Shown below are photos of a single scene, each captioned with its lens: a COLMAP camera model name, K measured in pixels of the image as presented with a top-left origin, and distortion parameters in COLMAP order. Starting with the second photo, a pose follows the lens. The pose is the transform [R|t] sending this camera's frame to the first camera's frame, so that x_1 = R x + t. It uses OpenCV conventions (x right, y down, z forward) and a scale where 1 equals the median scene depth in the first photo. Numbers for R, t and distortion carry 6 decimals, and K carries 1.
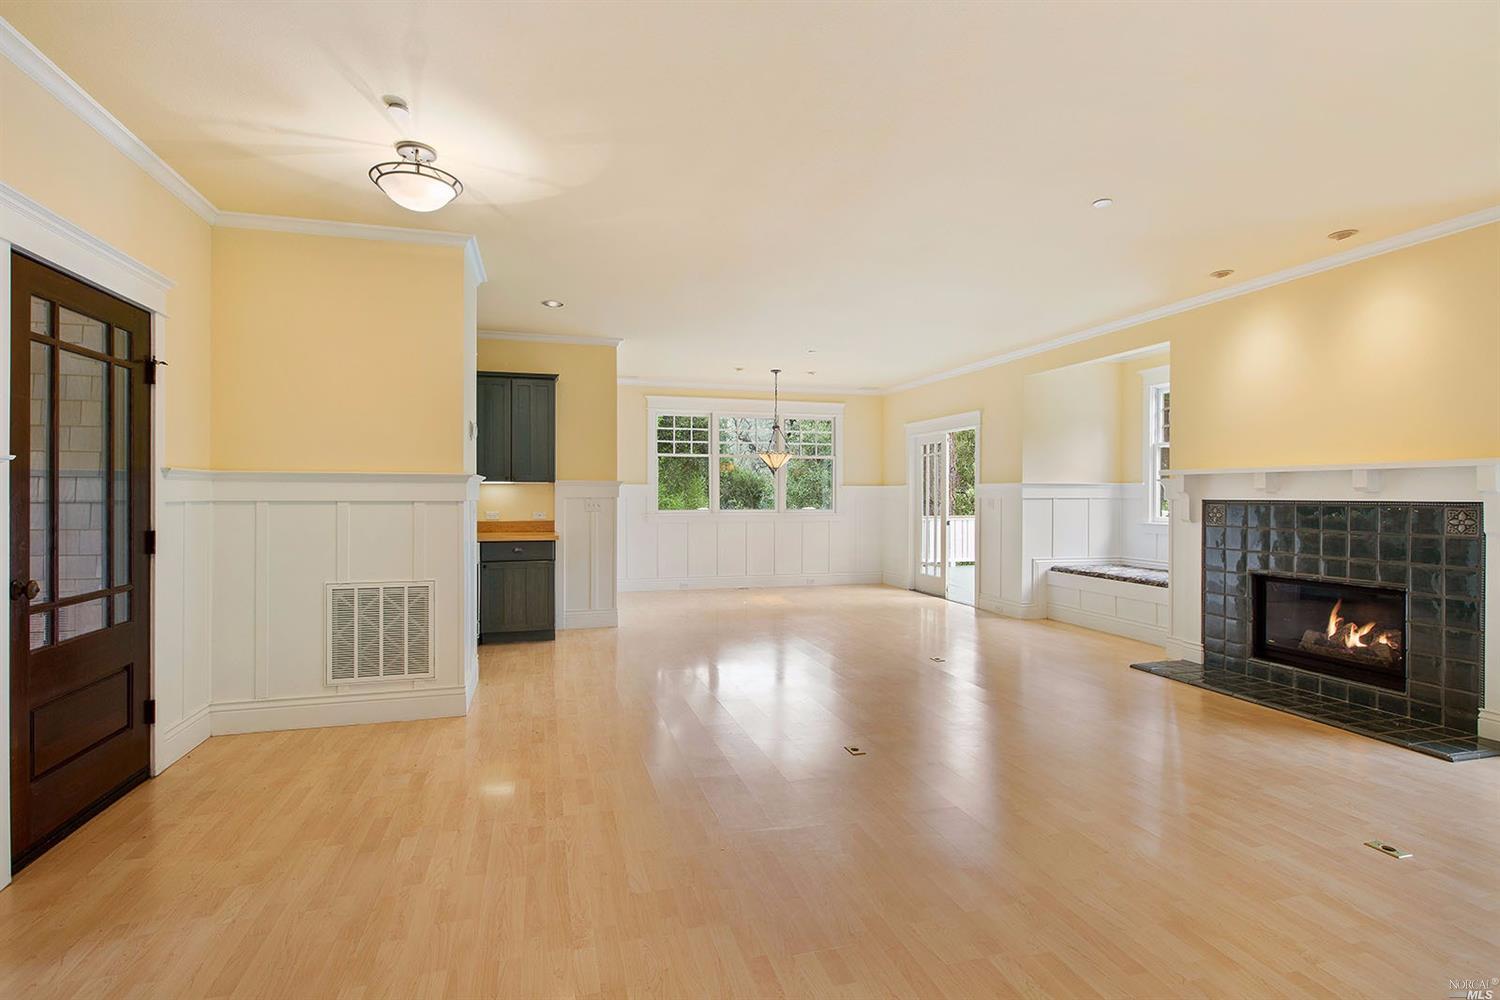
lens RADIAL K [[726.1, 0, 745.6], [0, 726.1, 497.8], [0, 0, 1]] dist [-0.030752, -0.001233]
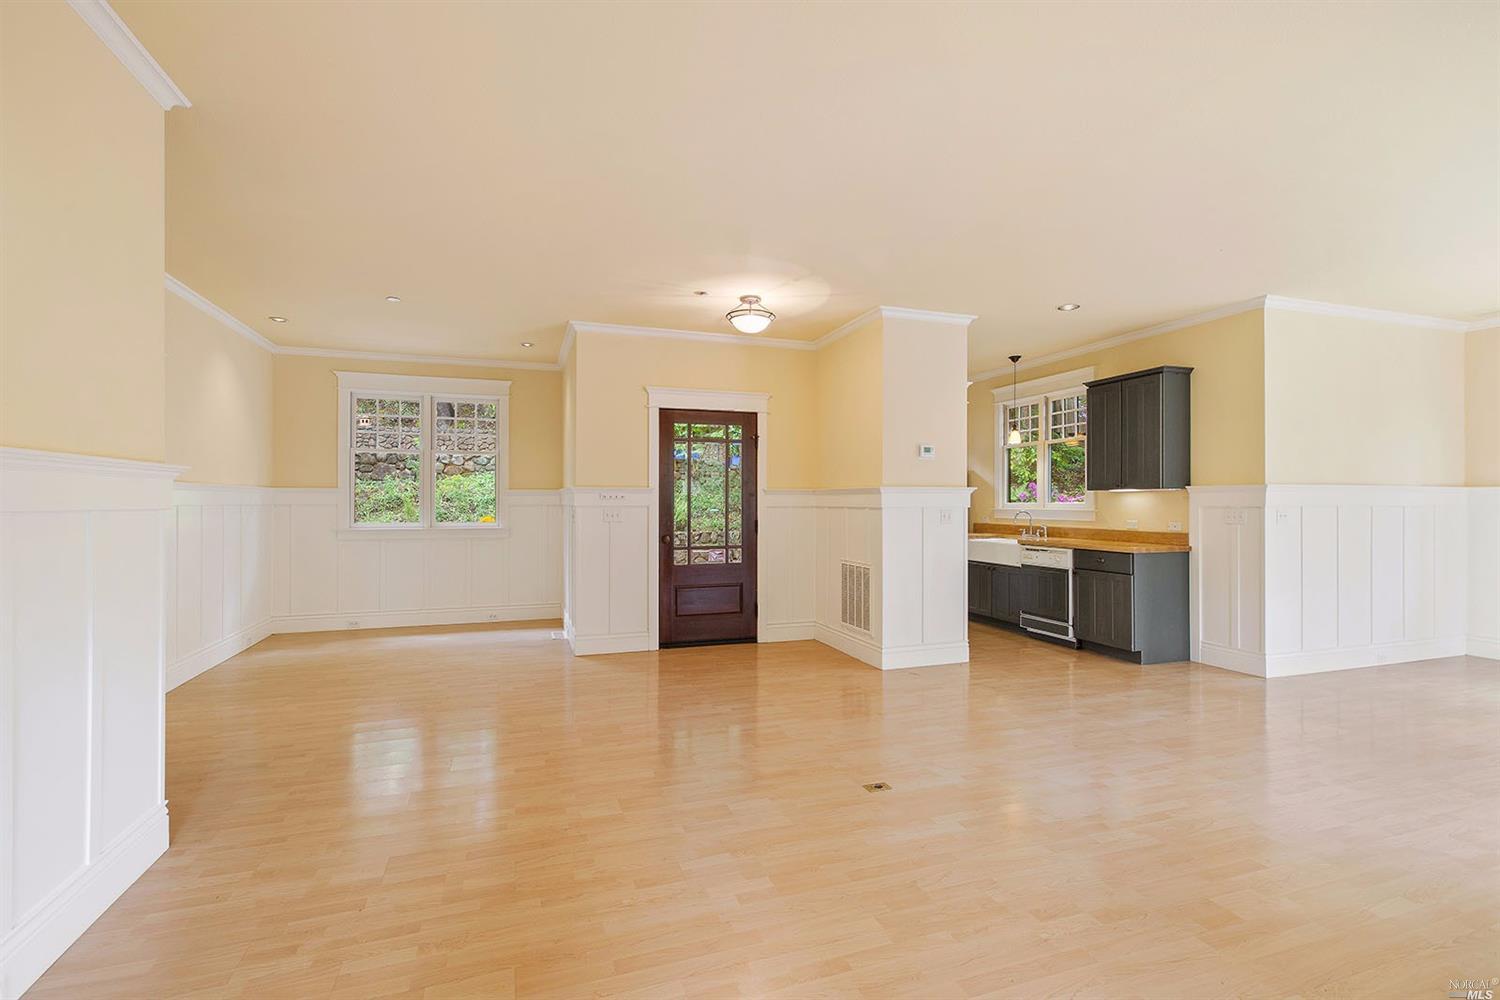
lens RADIAL K [[685.7, 0, 740.8], [0, 685.7, 500.8], [0, 0, 1]] dist [-0.010552, -0.000249]
pose [[-0.003530, -0.005763, -0.999977, 0.892263], [-0.005755, 0.999967, -0.005743, 0.001323], [0.999977, 0.005734, -0.003564, 0.761904]]
